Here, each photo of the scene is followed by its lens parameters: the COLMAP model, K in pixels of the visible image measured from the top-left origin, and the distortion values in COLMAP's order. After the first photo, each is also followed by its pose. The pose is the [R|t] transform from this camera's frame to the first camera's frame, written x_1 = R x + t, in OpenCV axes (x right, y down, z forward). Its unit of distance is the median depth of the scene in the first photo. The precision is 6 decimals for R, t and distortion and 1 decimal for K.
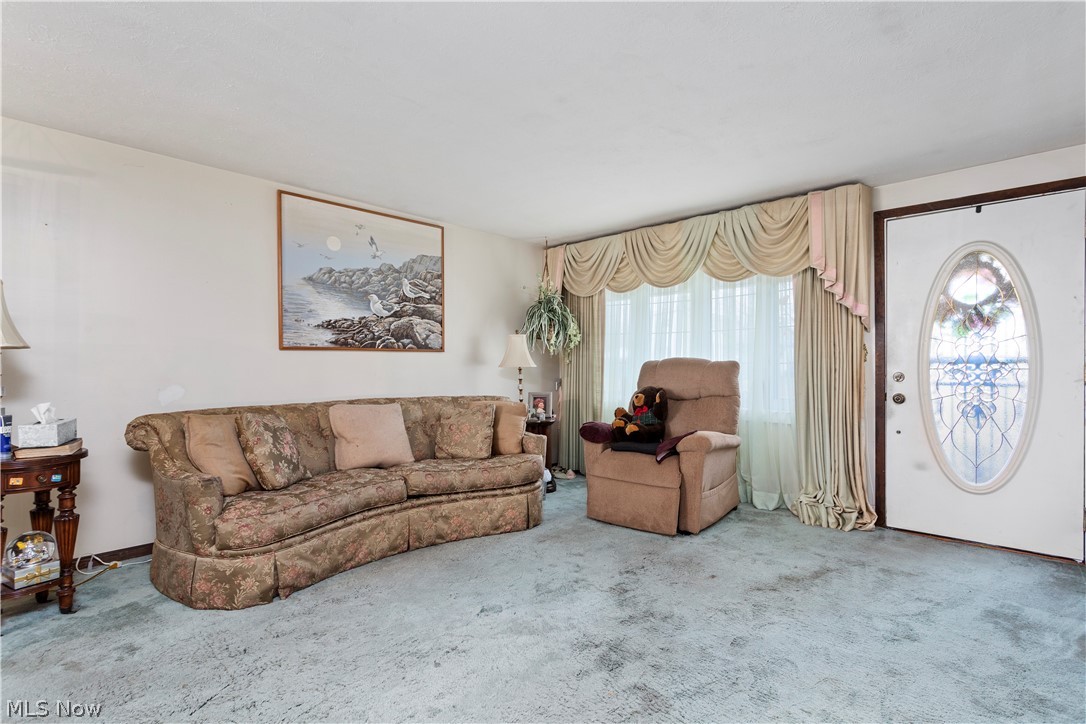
lens RADIAL K [[526.1, 0, 554.5], [0, 526.1, 368.6], [0, 0, 1]] dist [-0.003162, 0.000087]
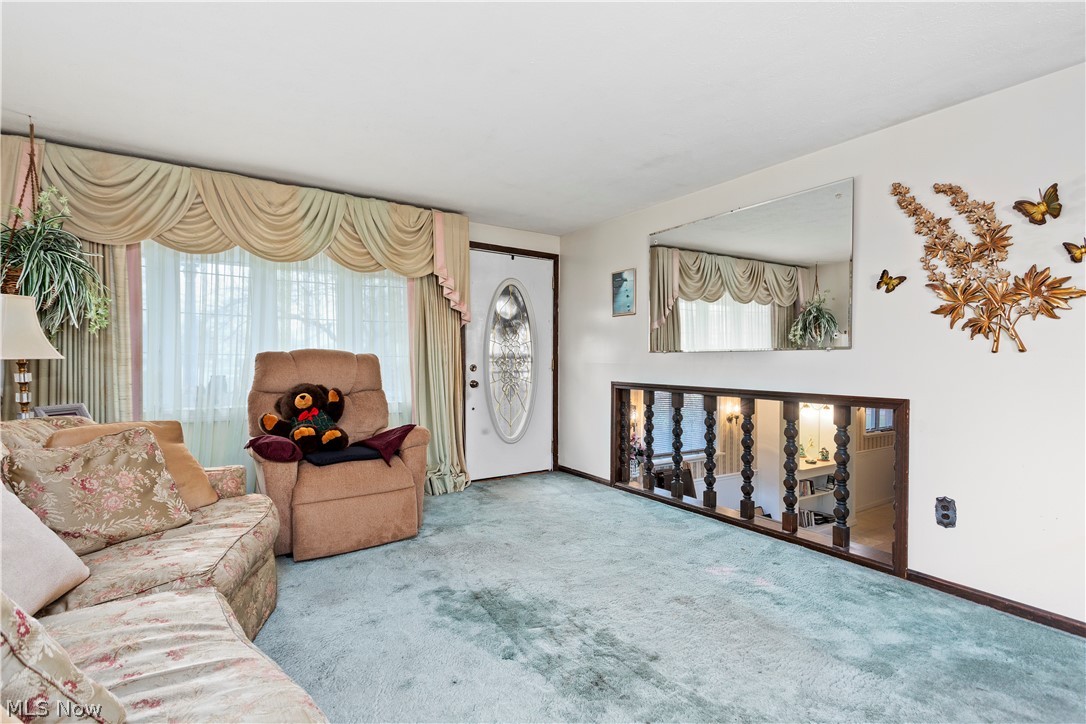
lens RADIAL K [[526.1, 0, 554.5], [0, 526.1, 368.6], [0, 0, 1]] dist [-0.003162, 0.000087]
pose [[0.212264, -0.015327, 0.977092, -0.607698], [-0.004957, 0.999847, 0.016761, -0.005709], [-0.977200, -0.008402, 0.212155, 0.507148]]
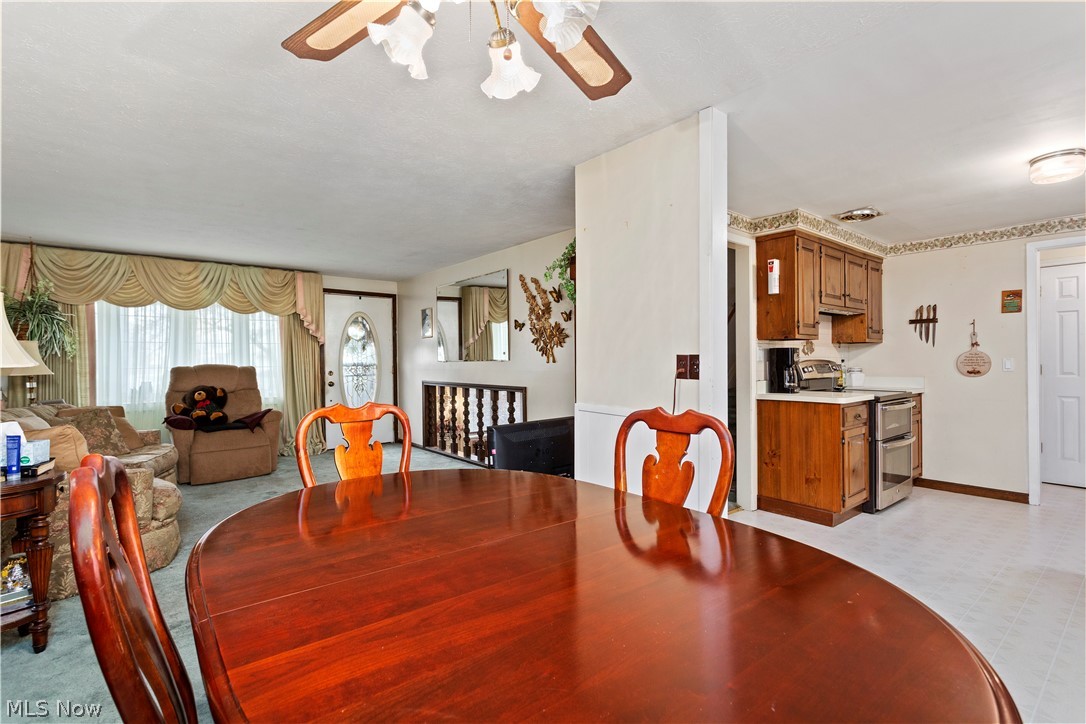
lens RADIAL K [[506.8, 0, 546.7], [0, 506.8, 359.3], [0, 0, 1]] dist [-0.001974, 0.000410]
pose [[0.121031, -0.000375, 0.992649, -1.142845], [0.011304, 0.999936, -0.001001, -0.025538], [-0.992584, 0.011342, 0.121027, -0.046769]]
